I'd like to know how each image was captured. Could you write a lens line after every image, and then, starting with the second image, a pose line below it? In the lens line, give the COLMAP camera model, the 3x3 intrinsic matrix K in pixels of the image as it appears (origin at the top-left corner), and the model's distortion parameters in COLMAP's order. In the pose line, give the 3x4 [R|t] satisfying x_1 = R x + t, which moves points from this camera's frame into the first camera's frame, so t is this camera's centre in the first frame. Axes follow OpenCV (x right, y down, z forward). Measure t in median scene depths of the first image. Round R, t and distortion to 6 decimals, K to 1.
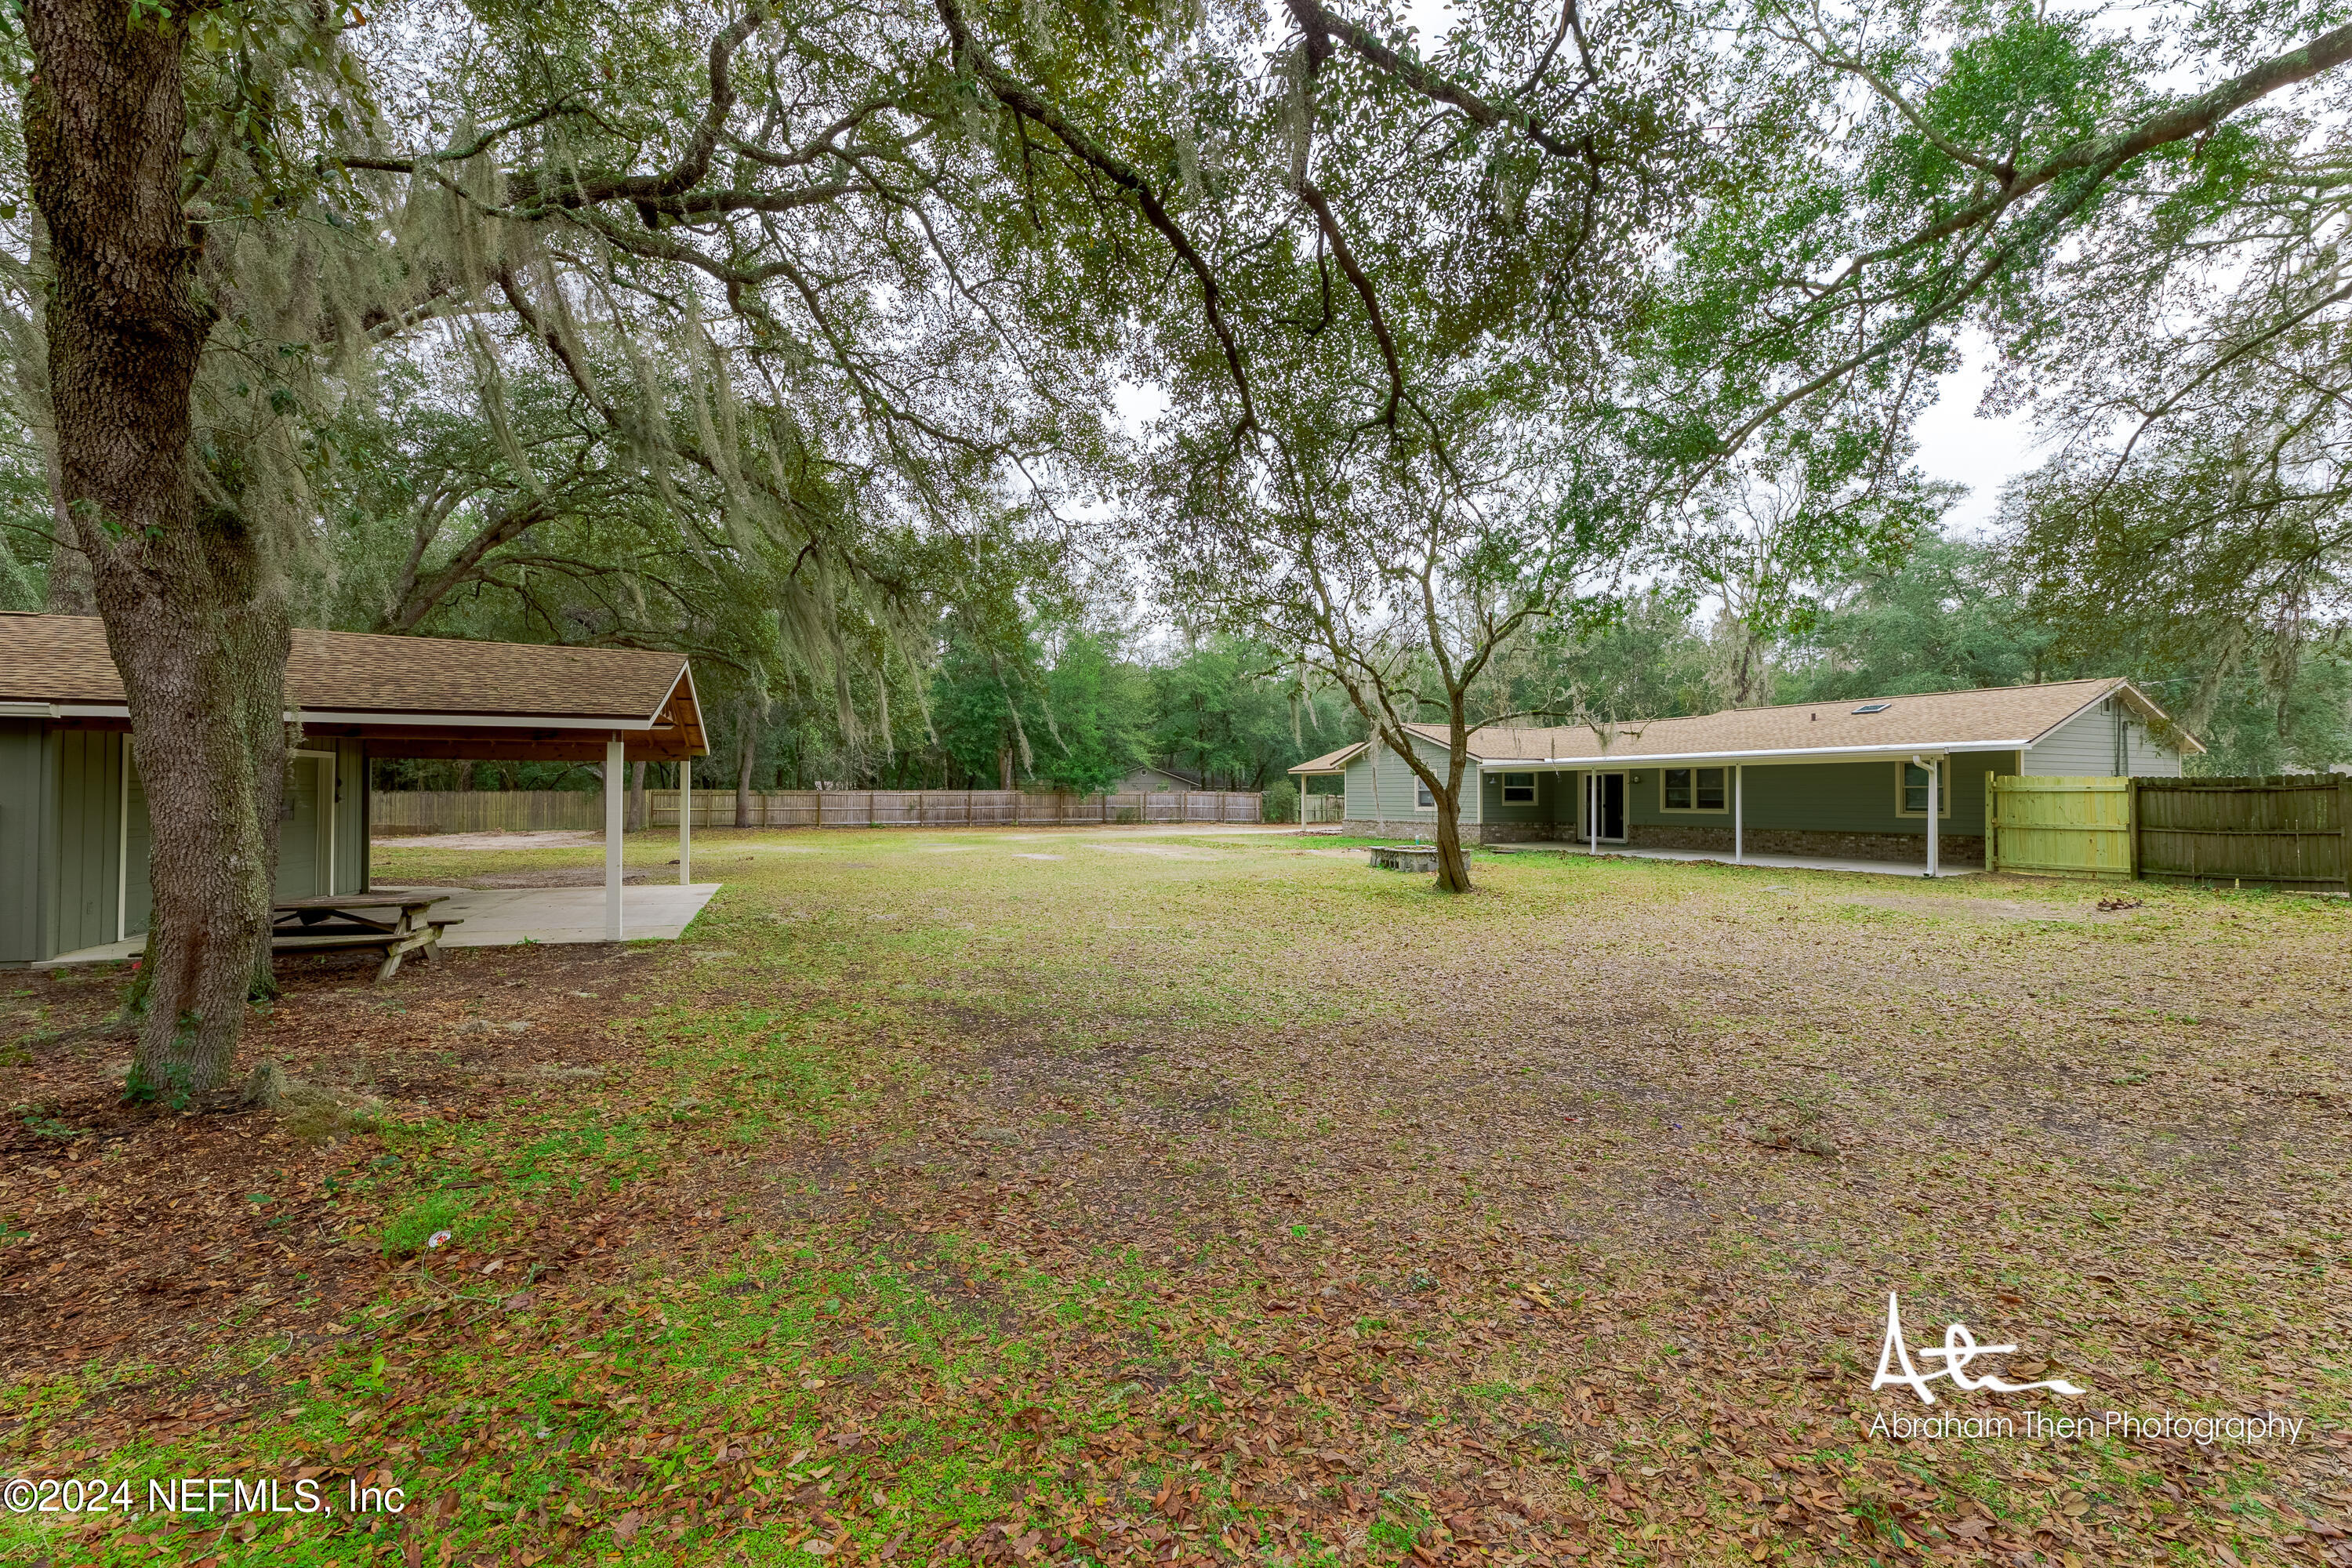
lens RADIAL K [[958.3, 0, 1170.1], [0, 958.3, 791.8], [0, 0, 1]] dist [0.000042, 0.000691]
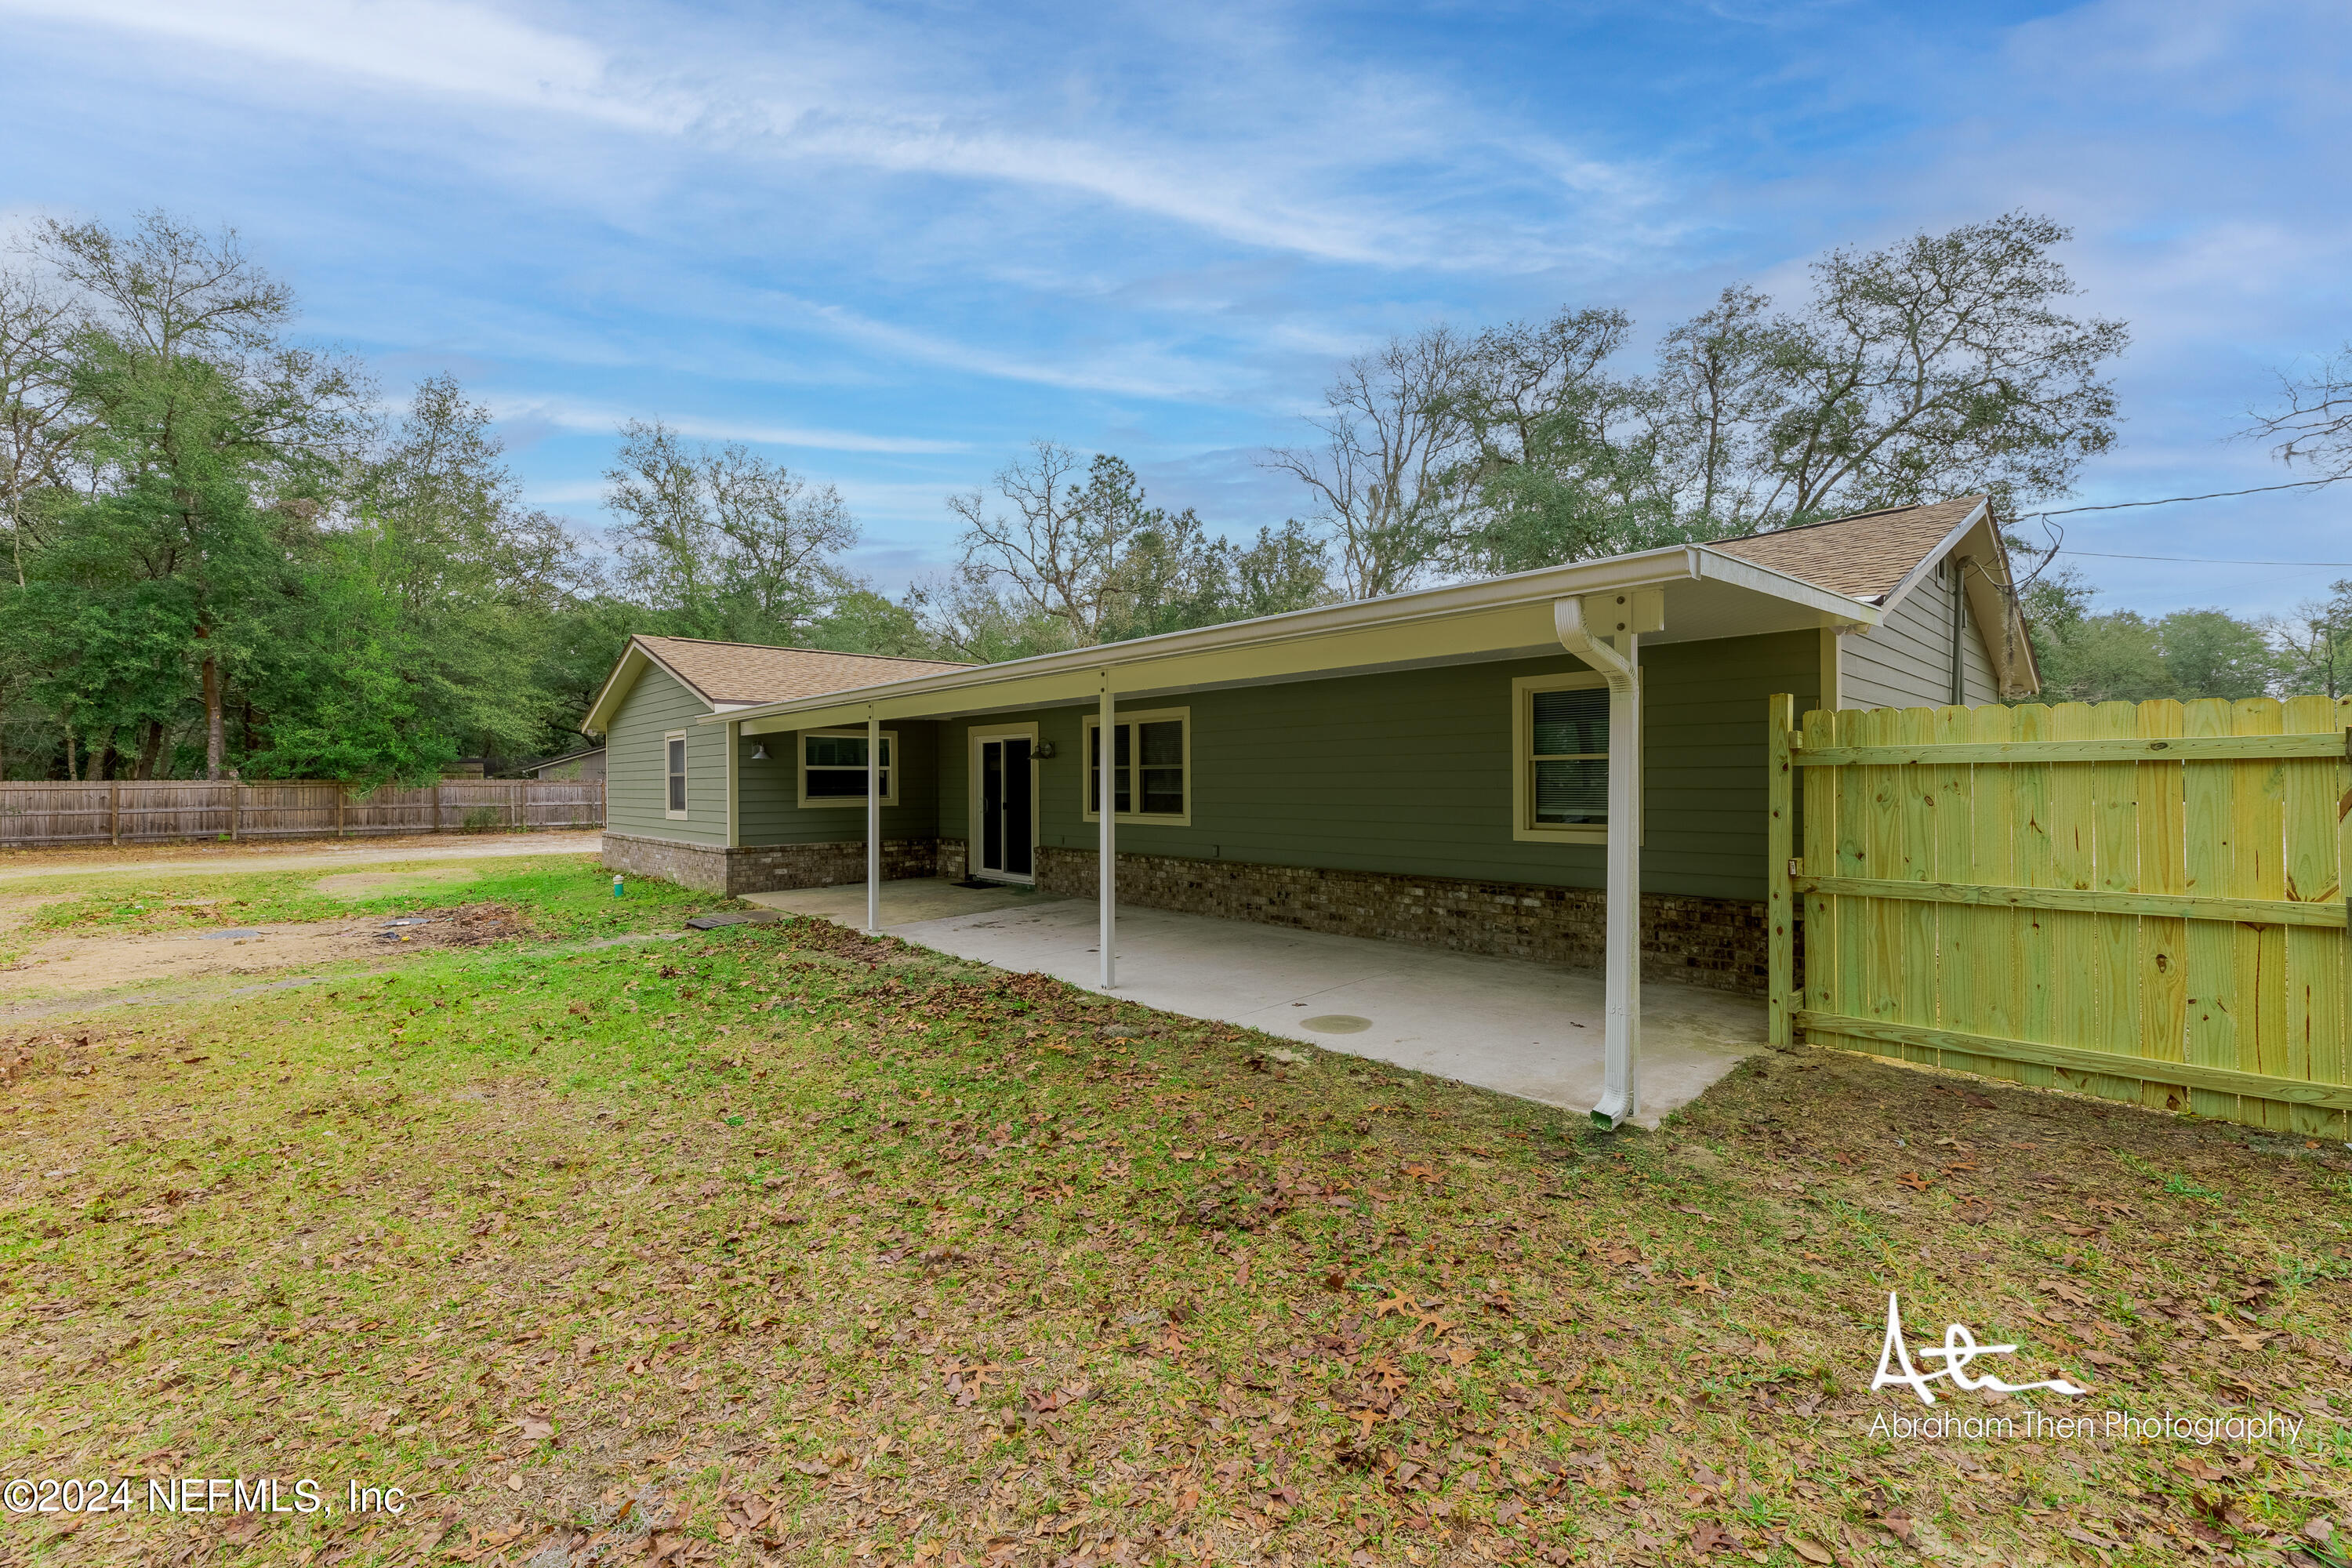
lens RADIAL K [[958.3, 0, 1195.4], [0, 958.3, 781.2], [0, 0, 1]] dist [0.000042, 0.000691]
pose [[0.956573, -0.006098, 0.291427, 0.369582], [0.005538, 0.999981, 0.002747, 0.001299], [-0.291439, -0.001013, 0.956589, 0.476383]]
